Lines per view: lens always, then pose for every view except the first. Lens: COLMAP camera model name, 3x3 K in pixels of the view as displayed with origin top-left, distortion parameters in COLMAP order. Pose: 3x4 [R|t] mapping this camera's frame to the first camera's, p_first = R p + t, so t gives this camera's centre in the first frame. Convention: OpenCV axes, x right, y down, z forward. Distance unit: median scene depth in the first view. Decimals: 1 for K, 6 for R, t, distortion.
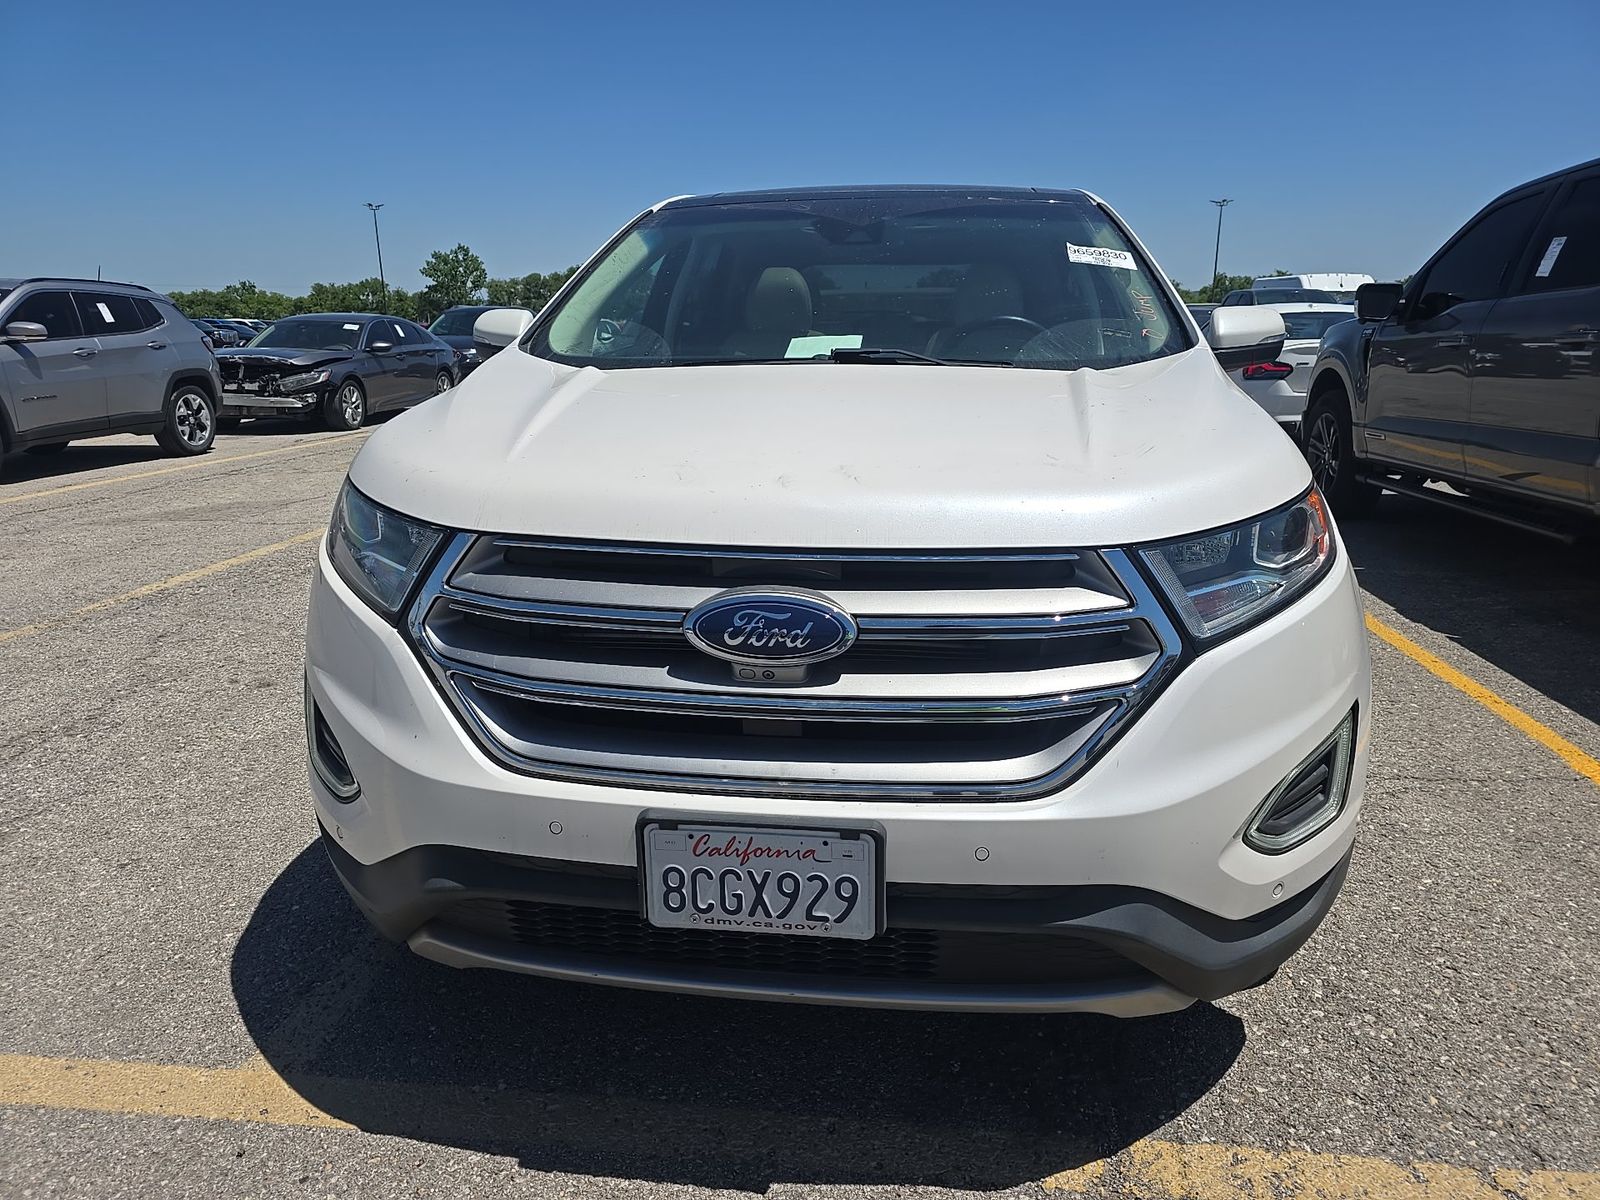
lens RADIAL K [[1057.5, 0, 801.6], [0, 1057.5, 590.6], [0, 0, 1]] dist [0.028327, -0.007074]
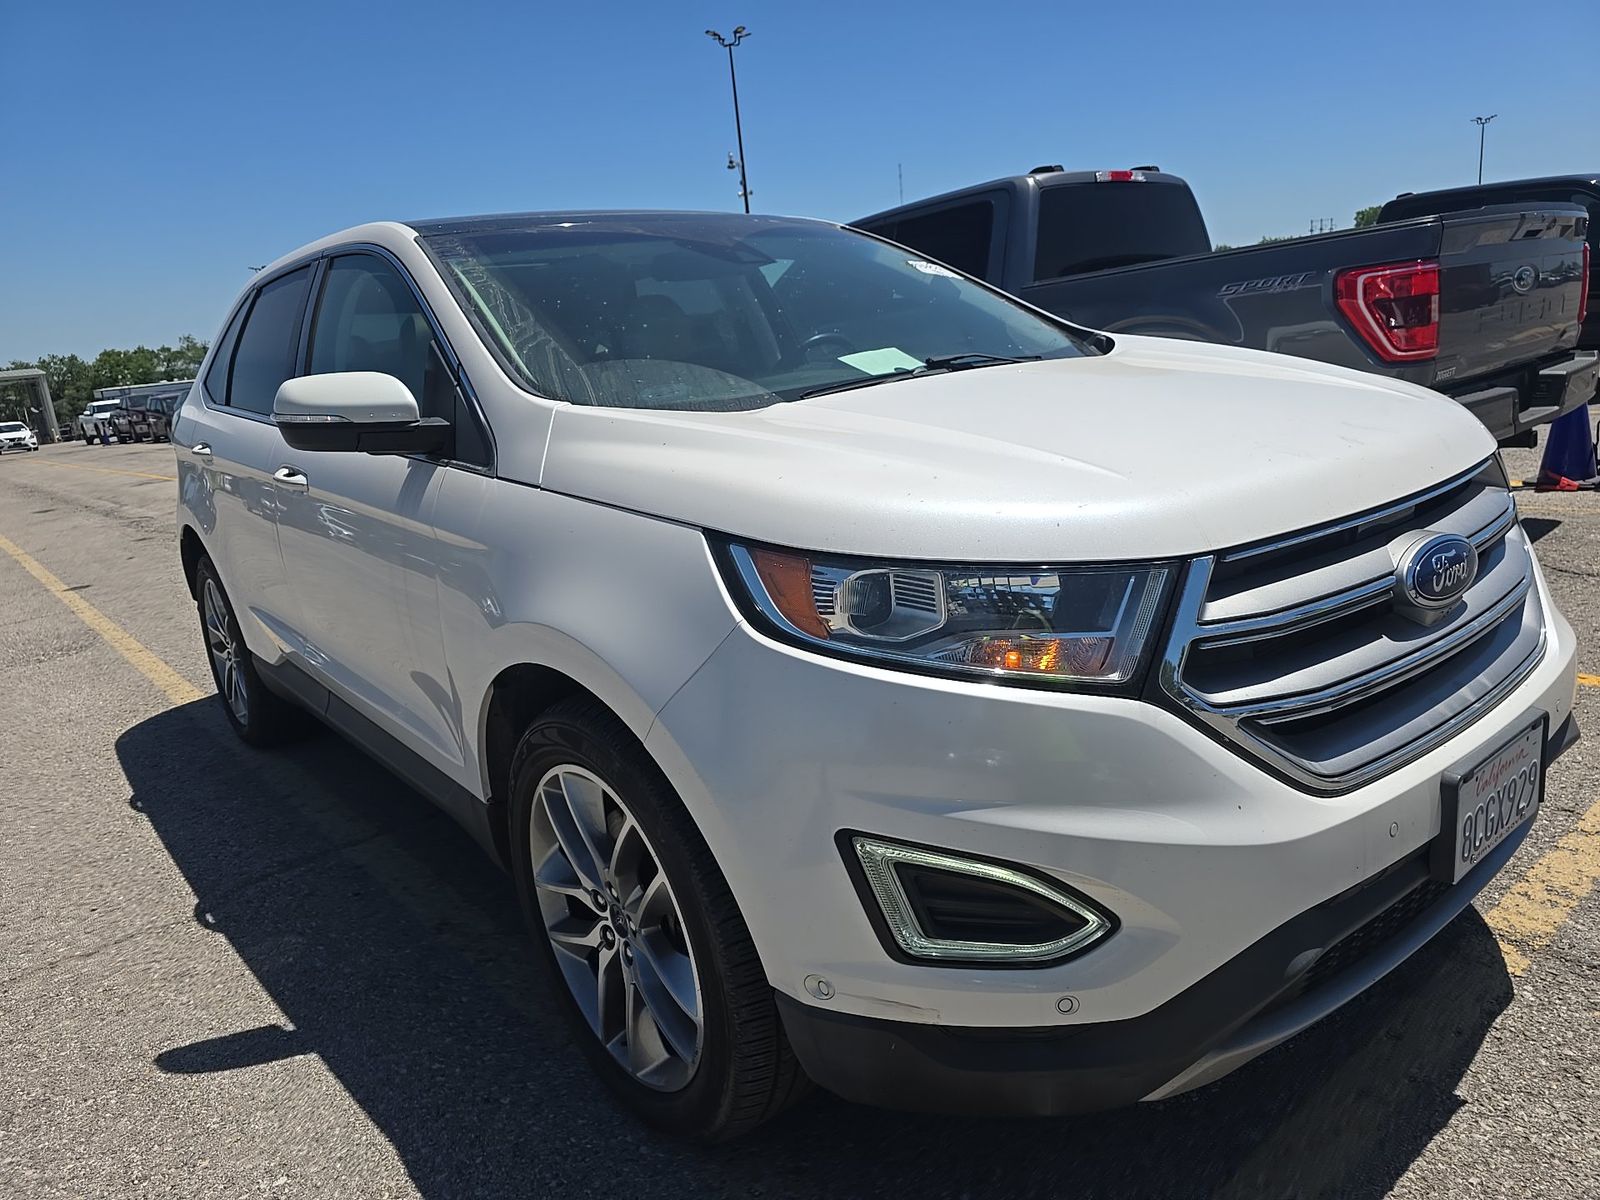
lens RADIAL K [[1057.5, 0, 805.0], [0, 1057.5, 607.3], [0, 0, 1]] dist [0.028327, -0.007074]
pose [[0.705604, -0.243695, 0.665383, -1.074464], [0.269966, 0.960636, 0.065546, -0.151769], [-0.655165, 0.133382, 0.743619, 0.565140]]
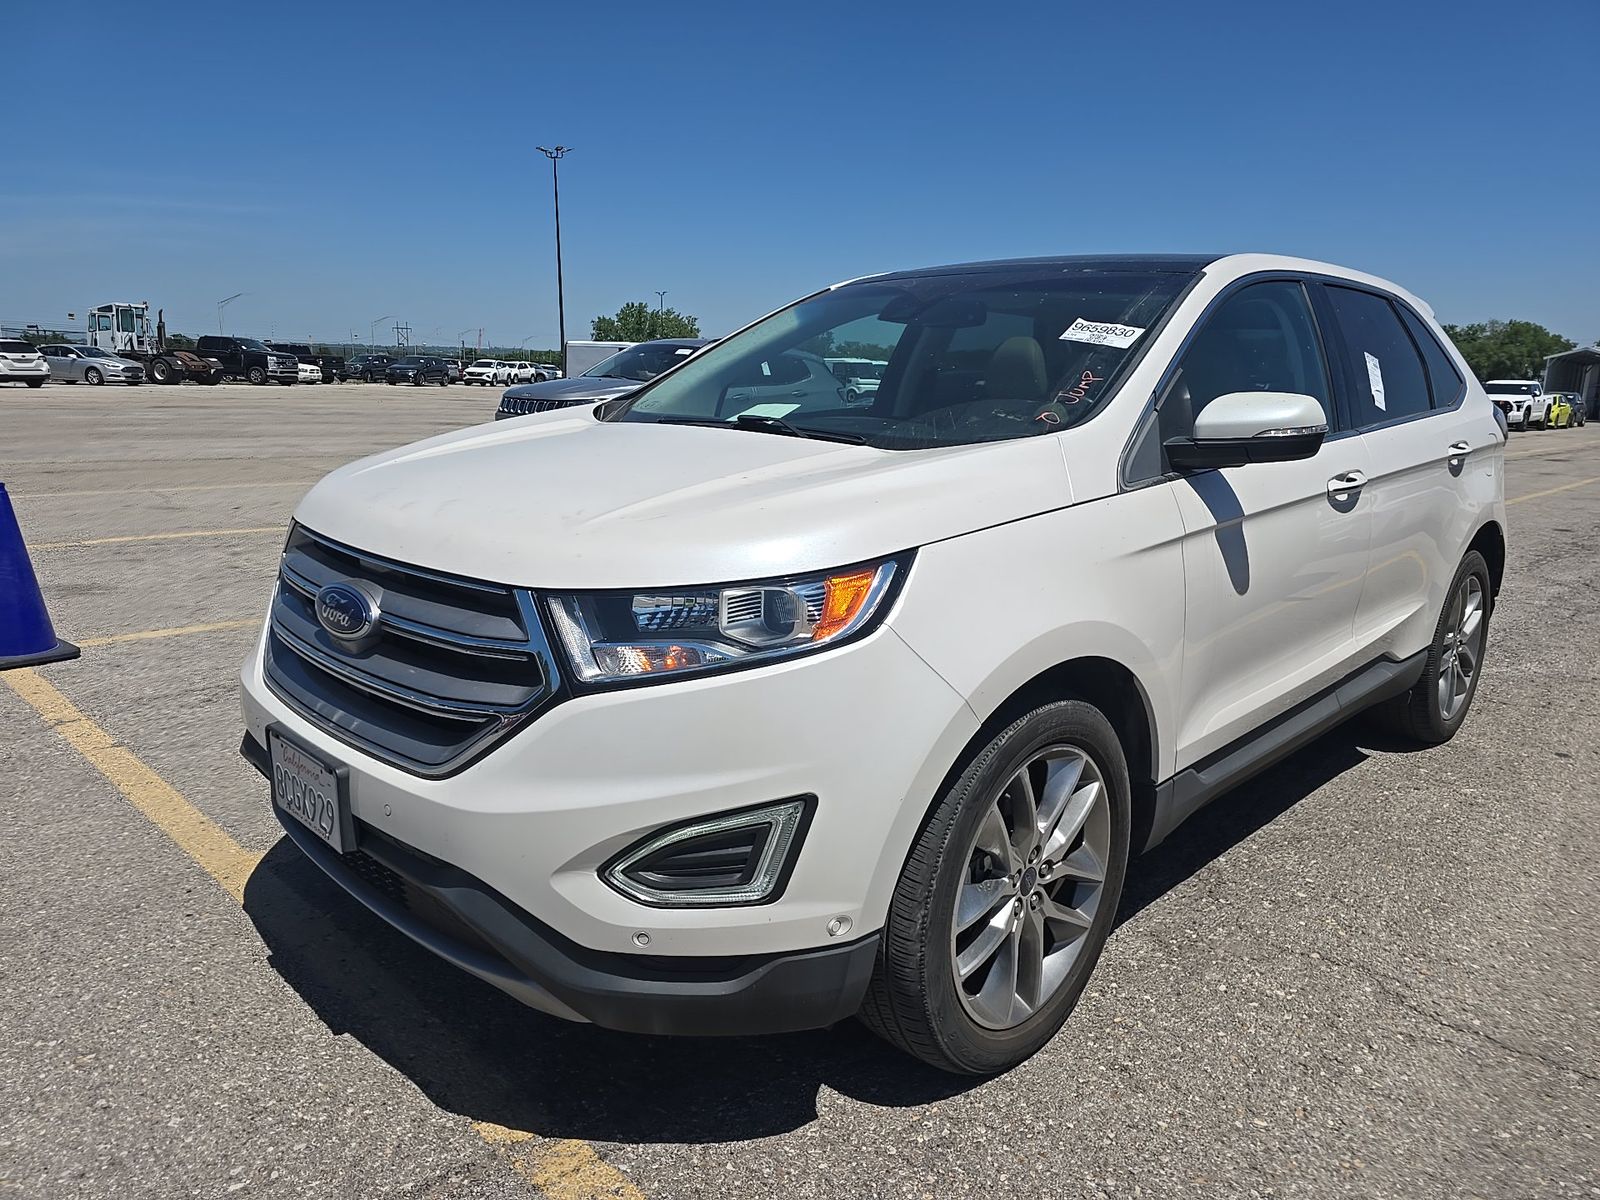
lens RADIAL K [[1057.5, 0, 804.2], [0, 1057.5, 606.7], [0, 0, 1]] dist [0.028327, -0.007074]
pose [[0.793220, 0.153349, -0.589310, 1.124552], [-0.175453, 0.984285, 0.019966, -0.090301], [0.583111, 0.087559, 0.807660, 0.216838]]
